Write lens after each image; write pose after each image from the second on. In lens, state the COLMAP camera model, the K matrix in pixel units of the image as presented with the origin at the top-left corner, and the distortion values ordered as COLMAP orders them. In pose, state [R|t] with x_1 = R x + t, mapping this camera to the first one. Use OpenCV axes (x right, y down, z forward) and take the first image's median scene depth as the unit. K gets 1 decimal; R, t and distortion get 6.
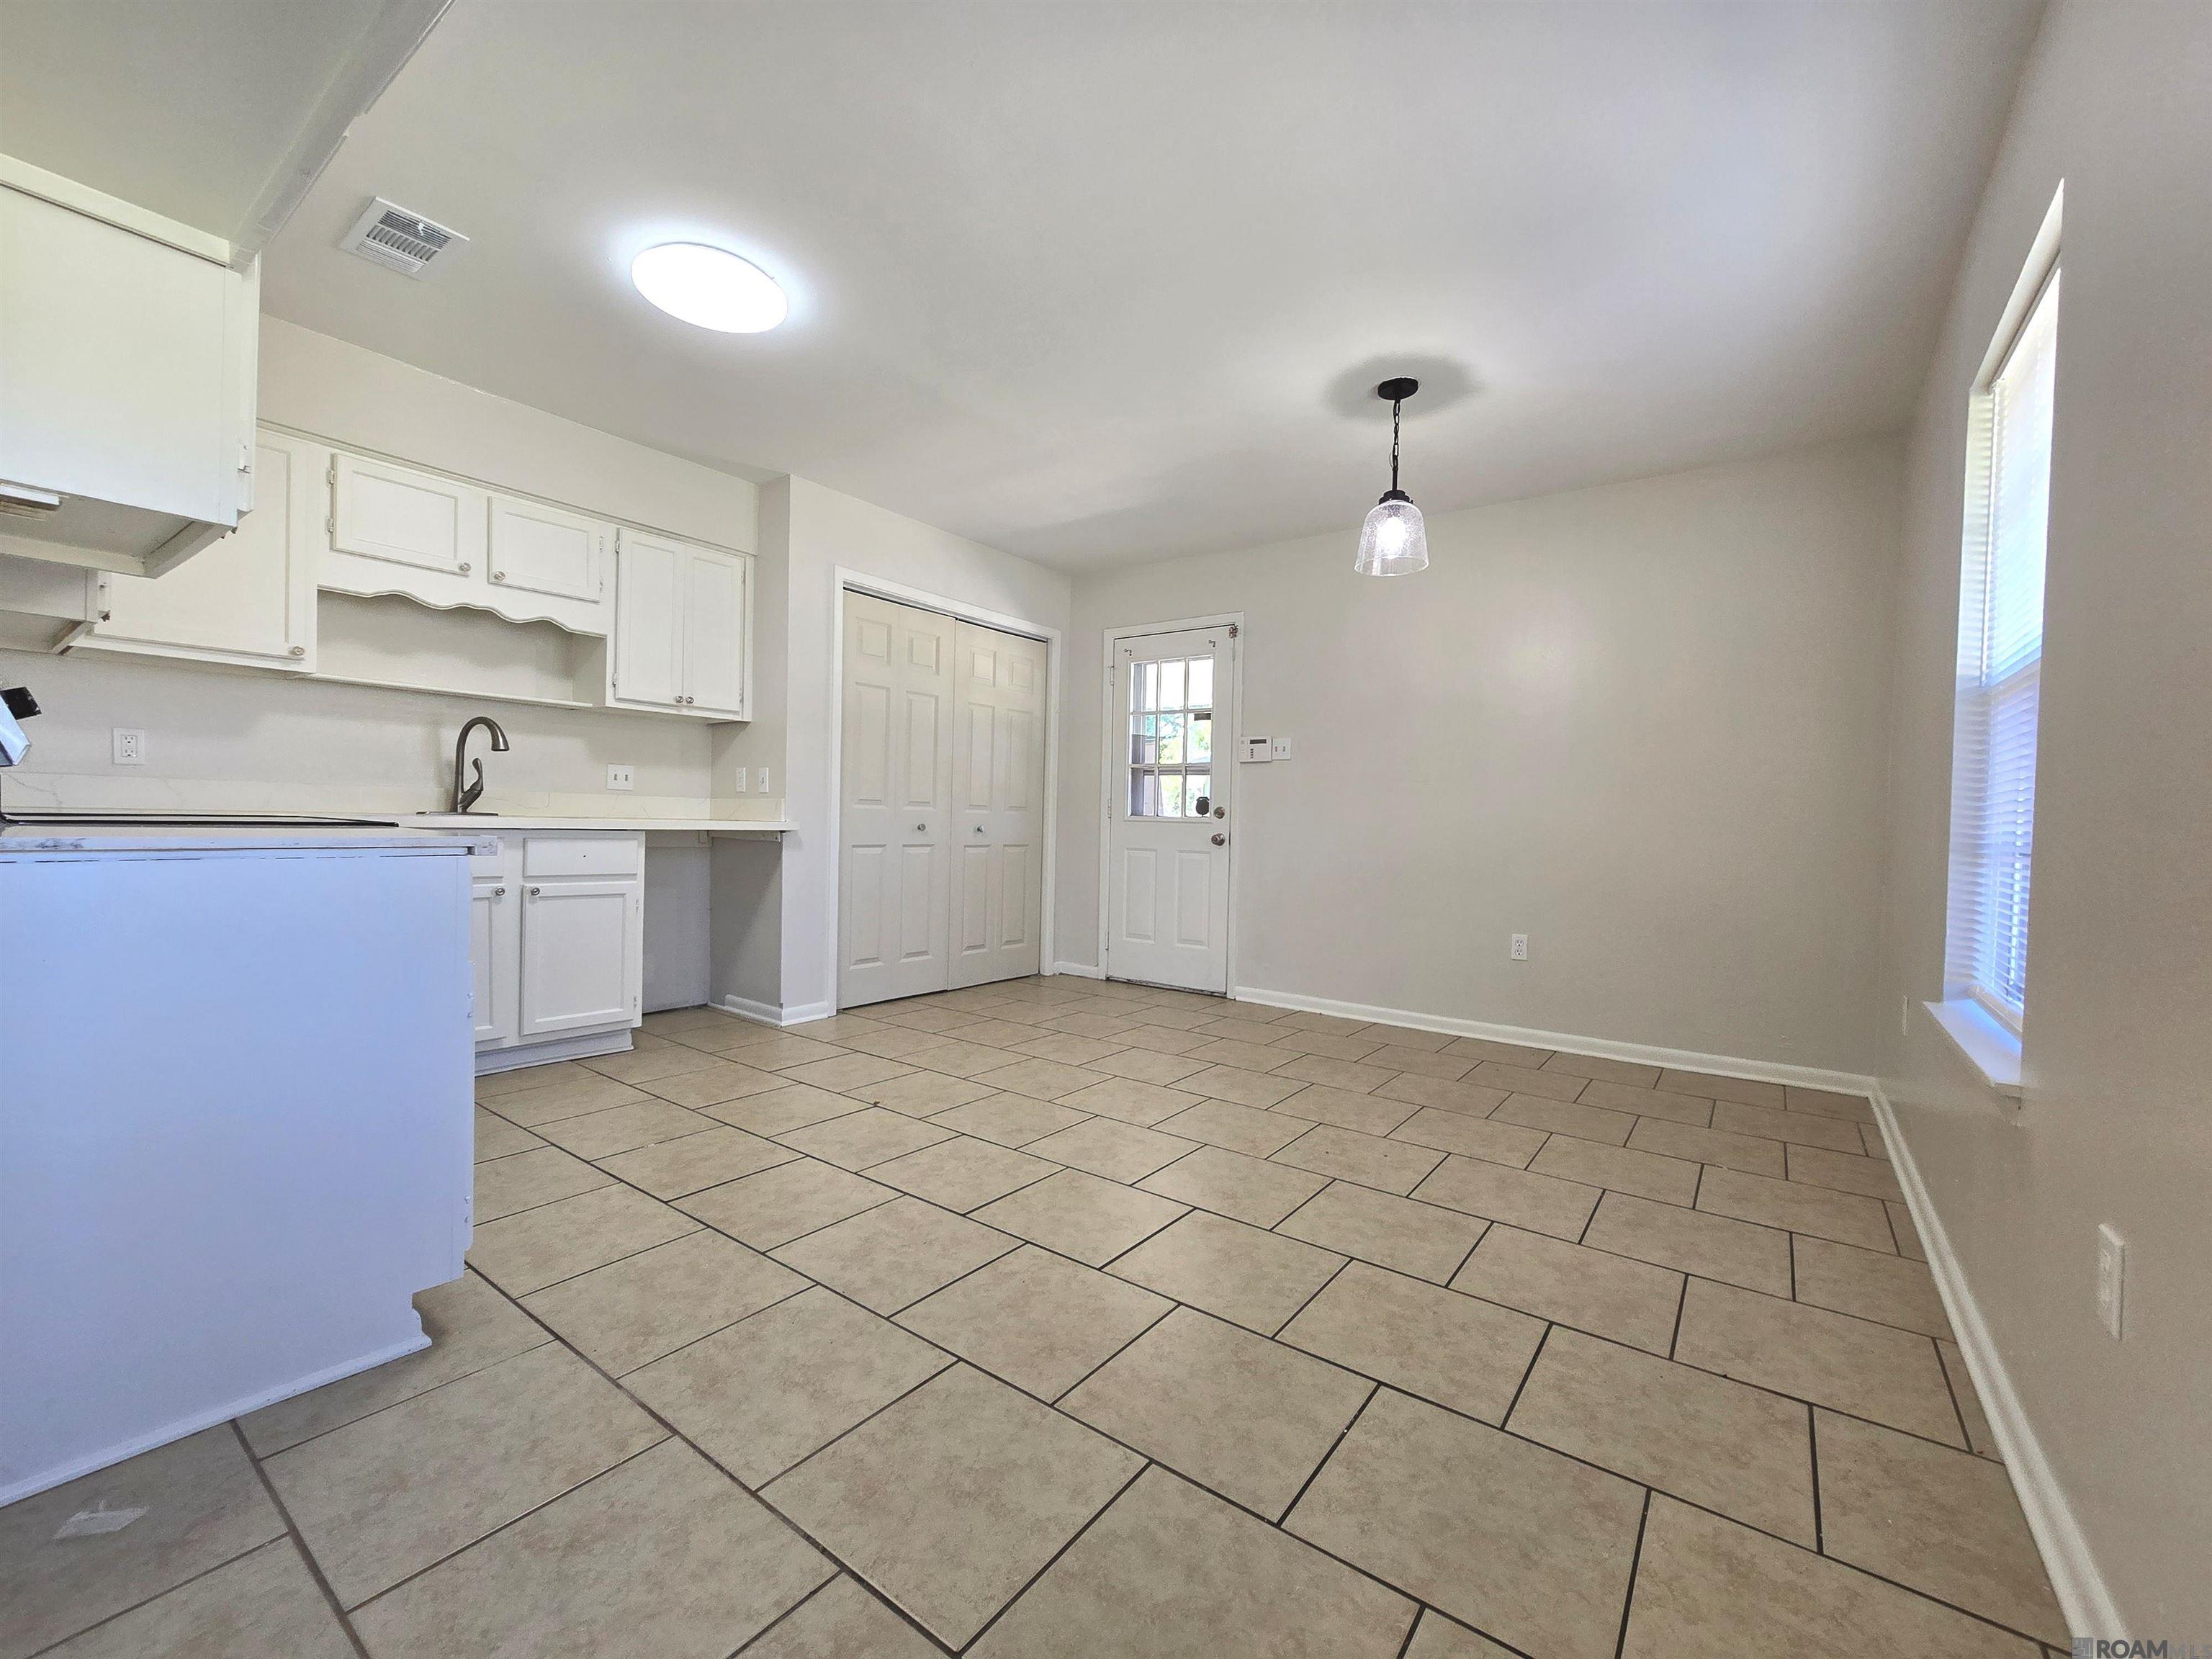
lens RADIAL K [[912.2, 0, 1144.6], [0, 912.2, 829.1], [0, 0, 1]] dist [-0.005517, 0.001042]
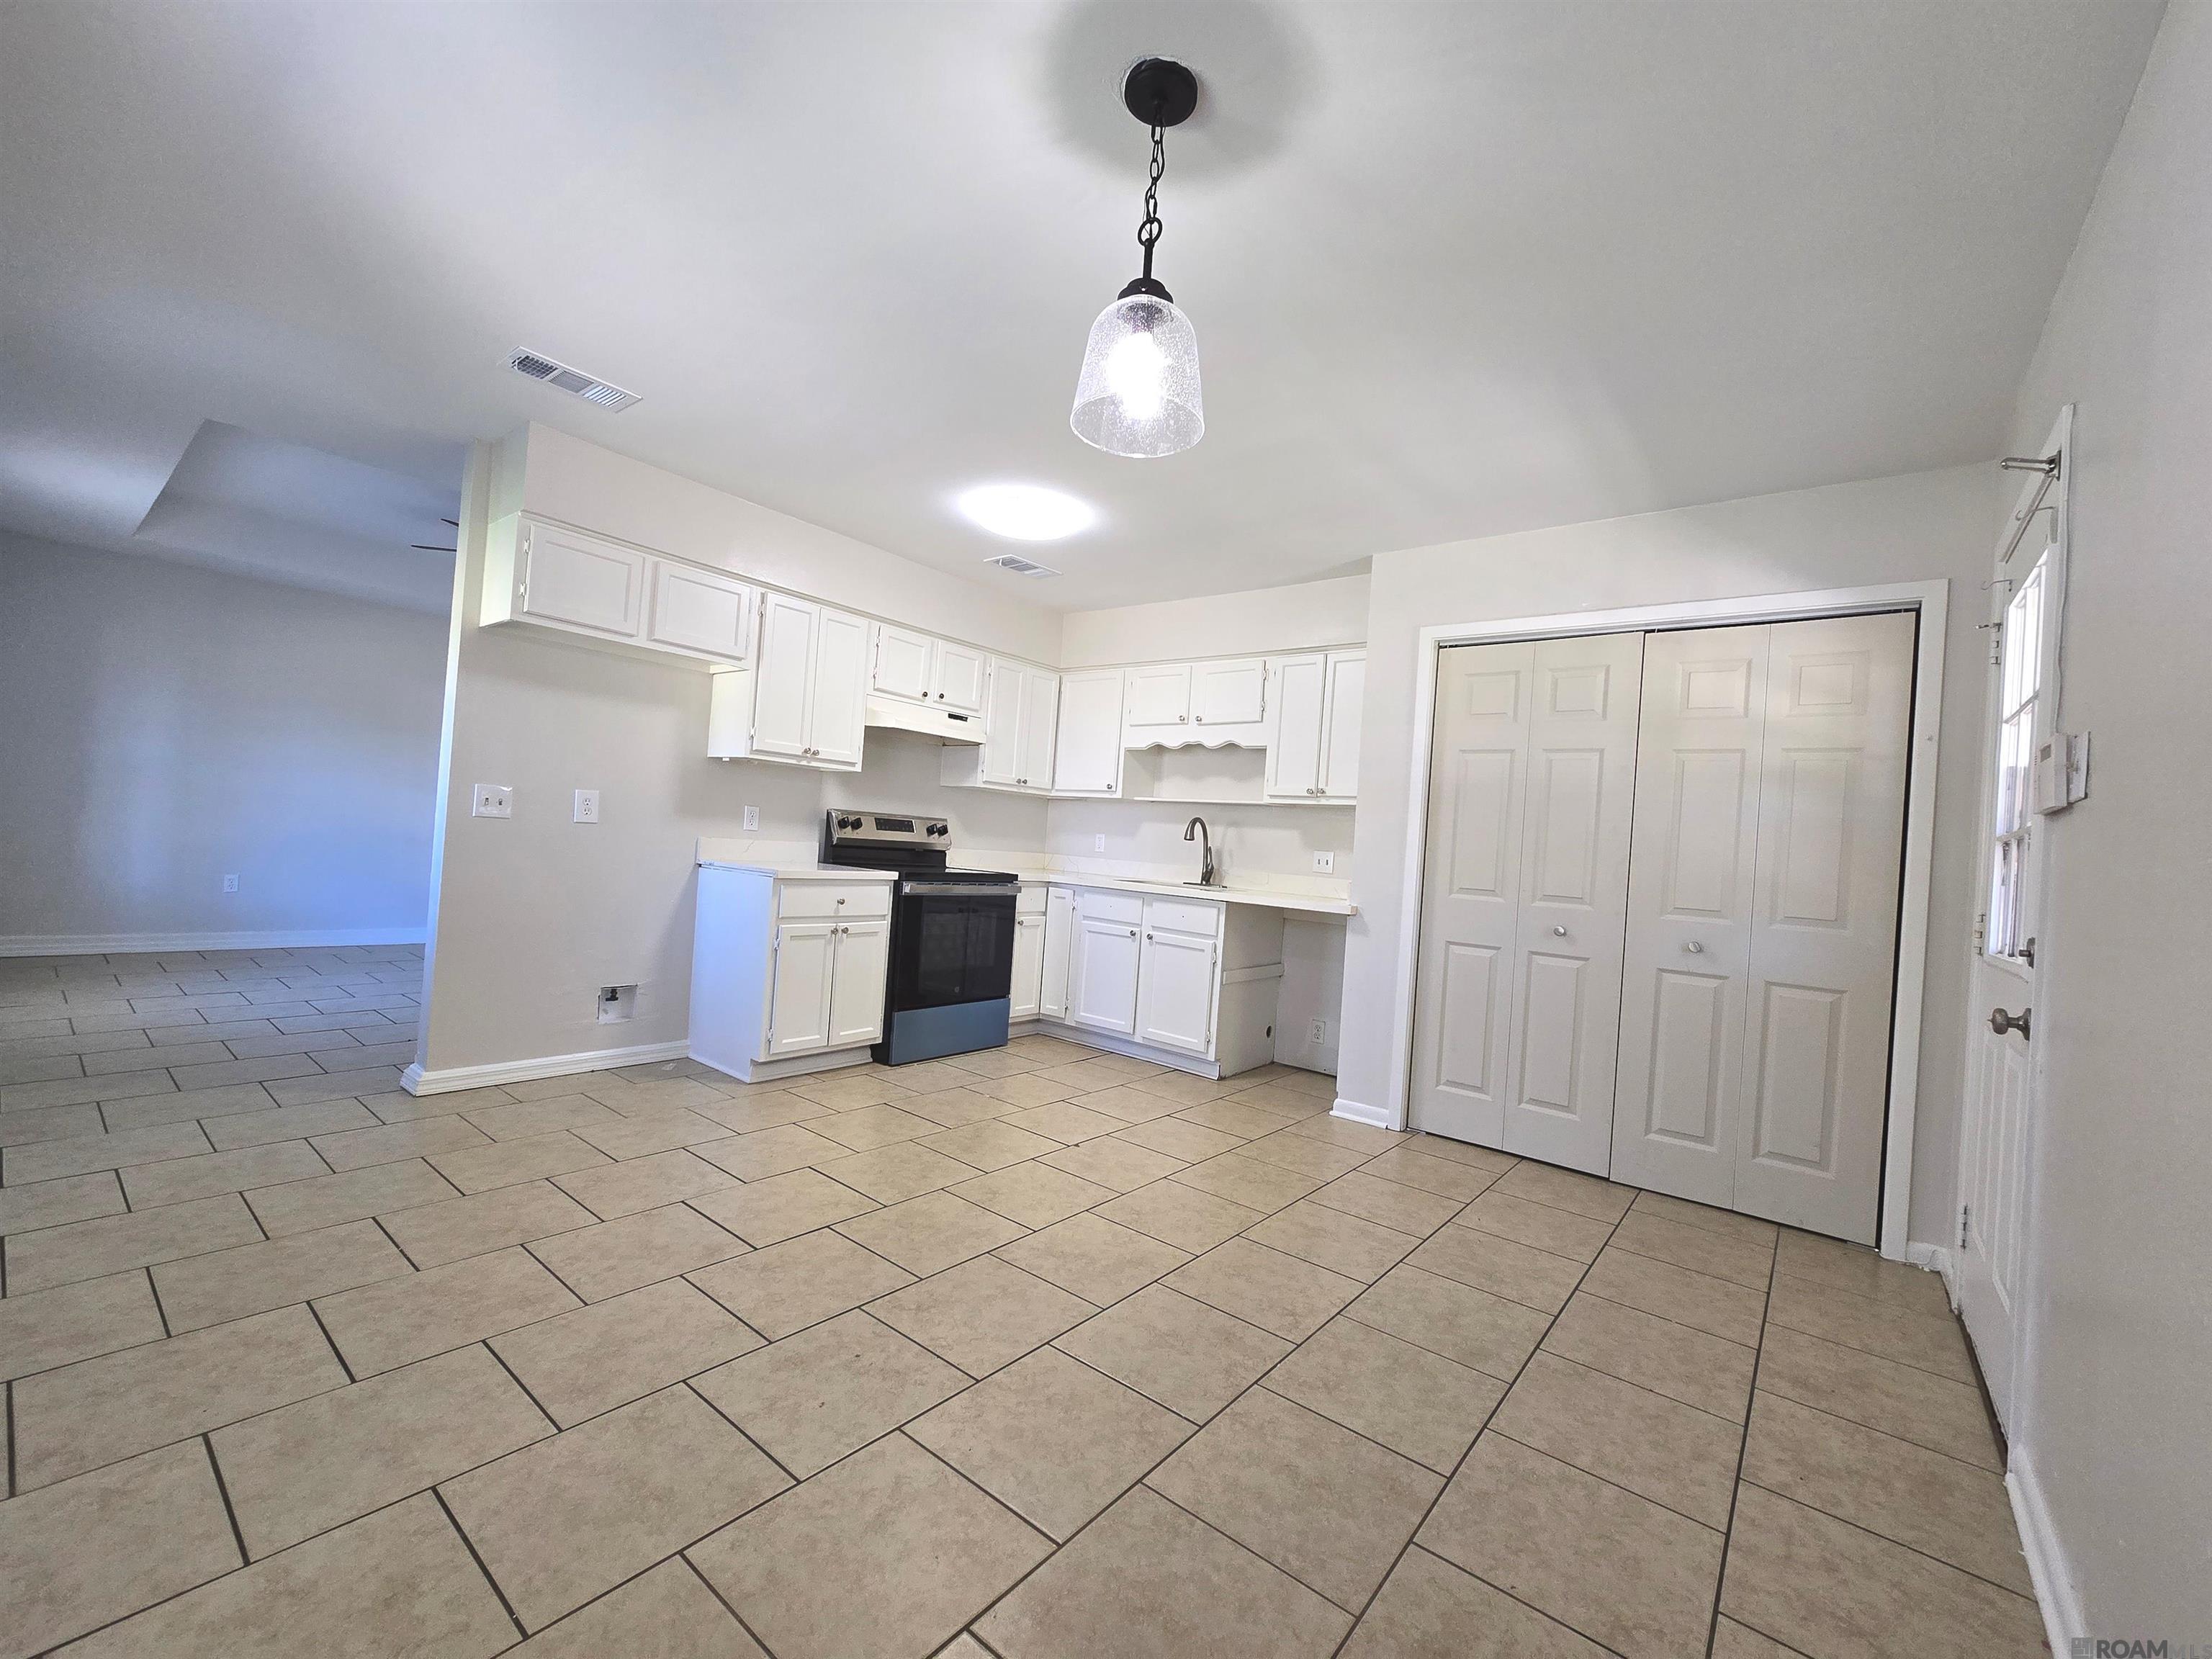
lens RADIAL K [[912.2, 0, 1092.1], [0, 912.2, 829.9], [0, 0, 1]] dist [-0.005517, 0.001042]
pose [[-0.079901, -0.045998, -0.995741, 0.754372], [-0.082700, 0.995797, -0.039364, -0.034050], [0.993366, 0.079202, -0.083369, 0.999184]]
